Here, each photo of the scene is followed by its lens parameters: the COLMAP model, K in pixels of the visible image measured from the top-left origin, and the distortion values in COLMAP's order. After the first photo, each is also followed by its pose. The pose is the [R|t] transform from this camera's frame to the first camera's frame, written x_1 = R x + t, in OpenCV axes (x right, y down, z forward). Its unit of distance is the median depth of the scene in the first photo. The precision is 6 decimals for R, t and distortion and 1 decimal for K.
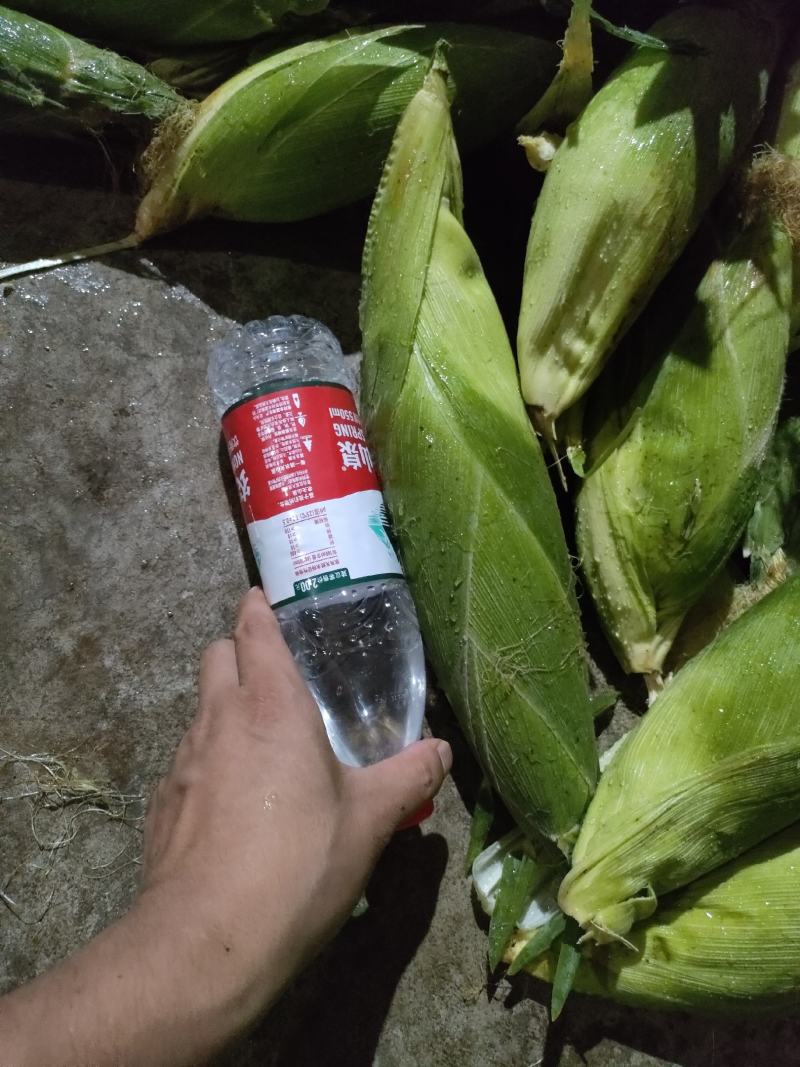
lens RADIAL K [[816.8, 0, 400.0], [0, 816.8, 533.5], [0, 0, 1]] dist [0.038164, -0.030784]
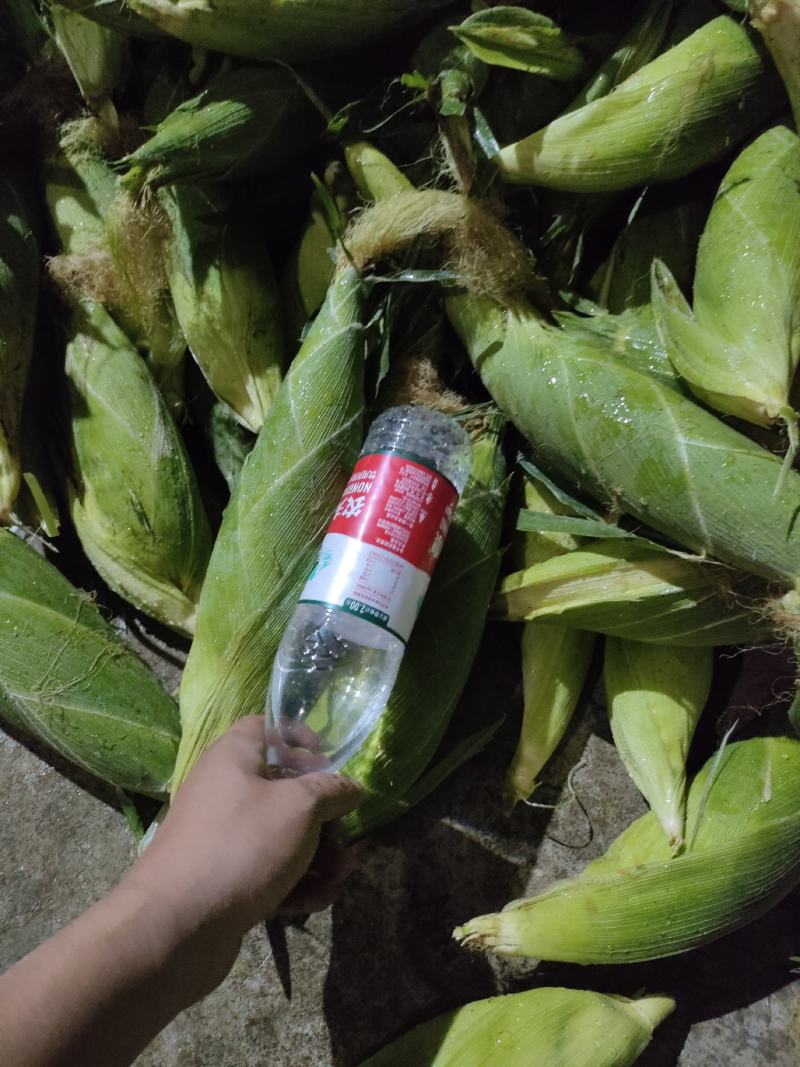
lens RADIAL K [[816.8, 0, 400.0], [0, 816.8, 533.5], [0, 0, 1]] dist [0.038164, -0.030784]
pose [[0.820169, -0.558139, 0.125708, 0.496605], [0.569835, 0.816552, -0.092365, 0.344385], [-0.051095, 0.147388, 0.987758, -0.279983]]
